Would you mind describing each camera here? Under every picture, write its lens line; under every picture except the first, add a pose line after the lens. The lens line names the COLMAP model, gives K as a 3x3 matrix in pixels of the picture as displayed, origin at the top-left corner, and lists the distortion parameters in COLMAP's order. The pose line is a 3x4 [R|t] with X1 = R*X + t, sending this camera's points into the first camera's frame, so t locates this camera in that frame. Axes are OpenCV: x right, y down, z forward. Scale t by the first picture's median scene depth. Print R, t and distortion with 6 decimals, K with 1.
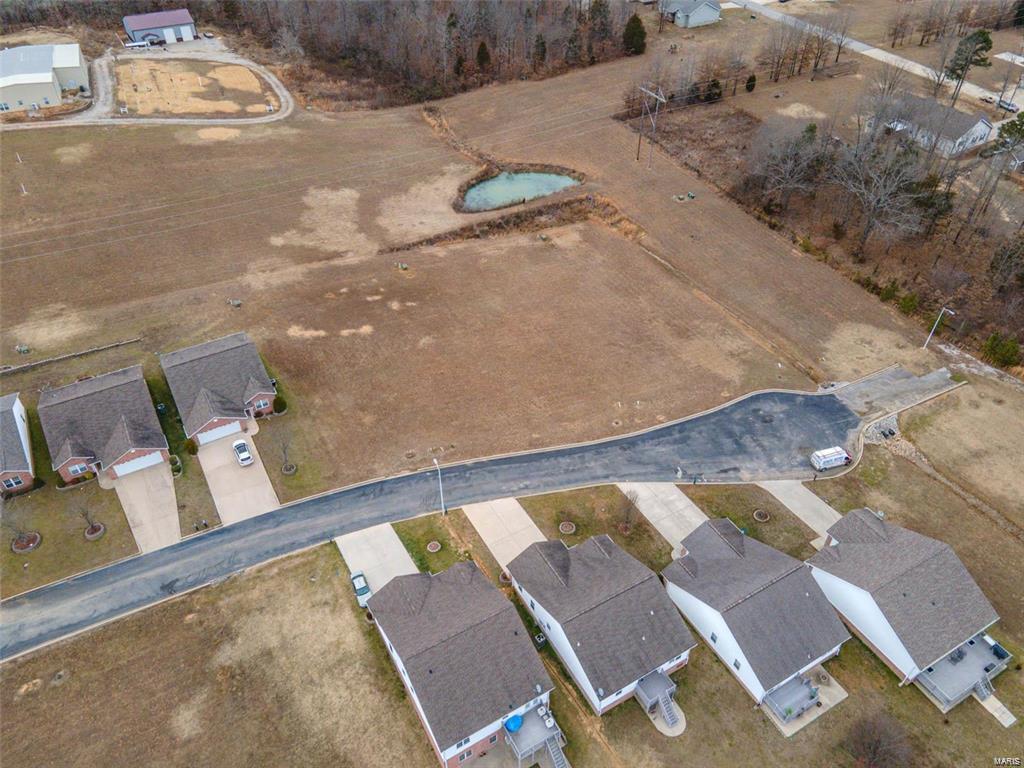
lens RADIAL K [[750.2, 0, 517.2], [0, 750.2, 380.9], [0, 0, 1]] dist [0.020951, 0.039403]
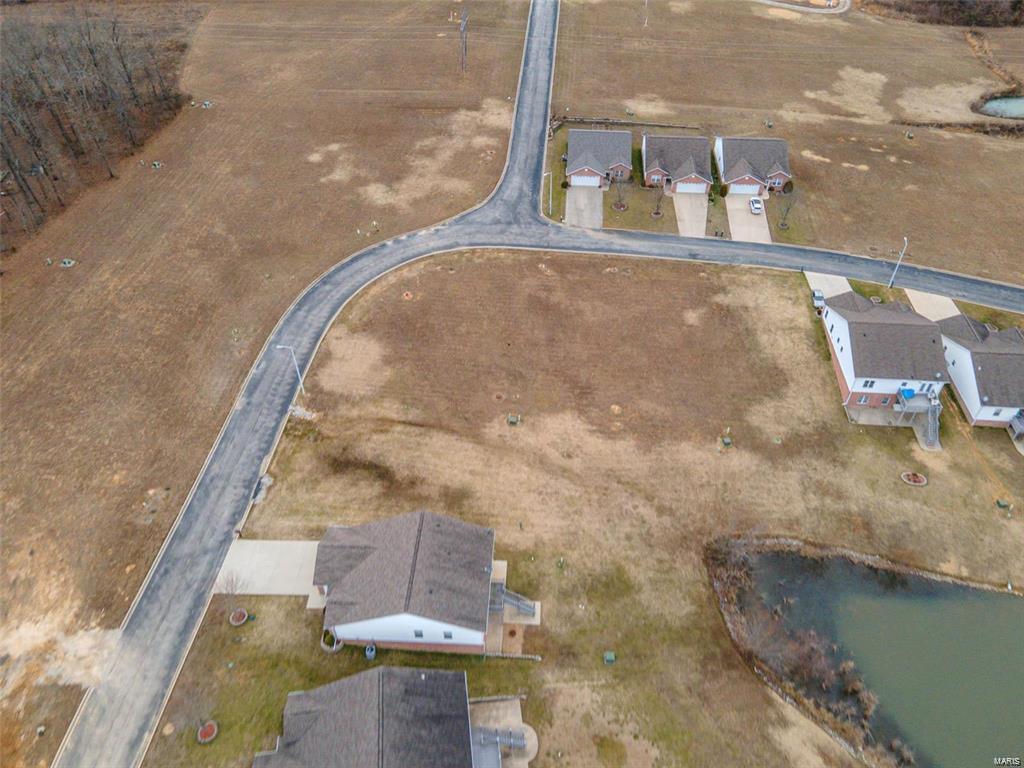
lens RADIAL K [[750.2, 0, 517.2], [0, 750.2, 380.9], [0, 0, 1]] dist [0.020951, 0.039403]
pose [[0.823884, 0.383516, -0.417288, -0.014137], [-0.367167, 0.922053, 0.122502, 0.302643], [0.431743, 0.052287, 0.900480, -0.345284]]
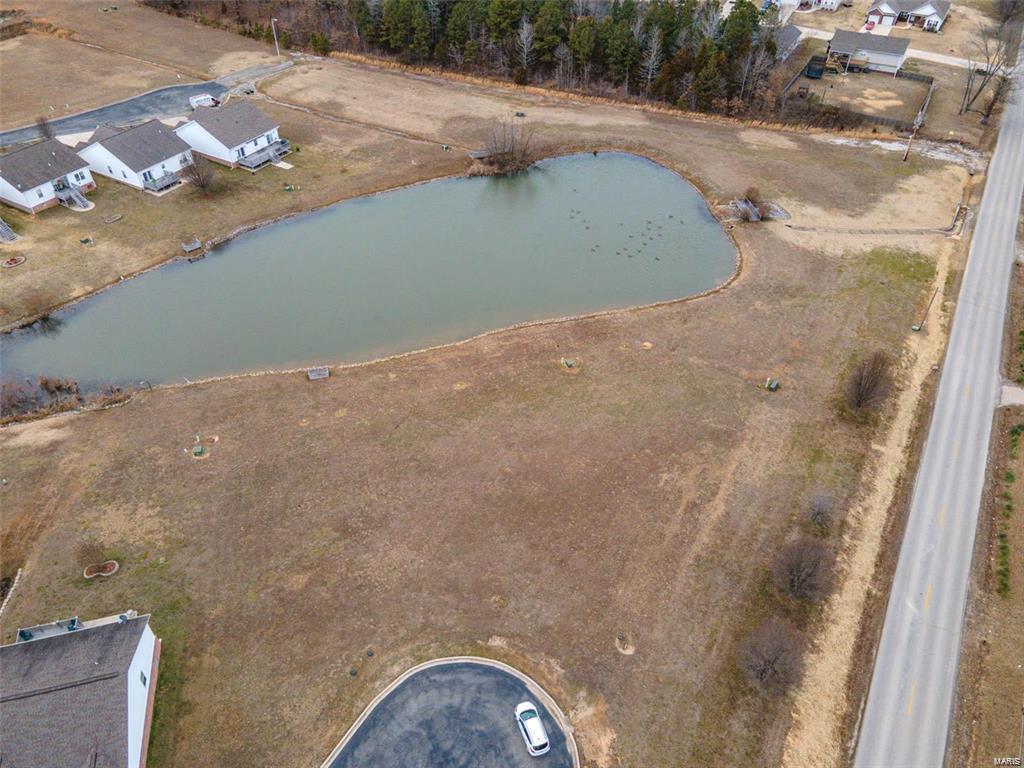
lens RADIAL K [[750.2, 0, 517.2], [0, 750.2, 380.9], [0, 0, 1]] dist [0.020951, 0.039403]
pose [[0.872006, -0.324394, 0.366571, 0.178399], [0.324250, 0.943812, 0.063887, 0.610294], [-0.366698, 0.063150, 0.928194, -0.526765]]
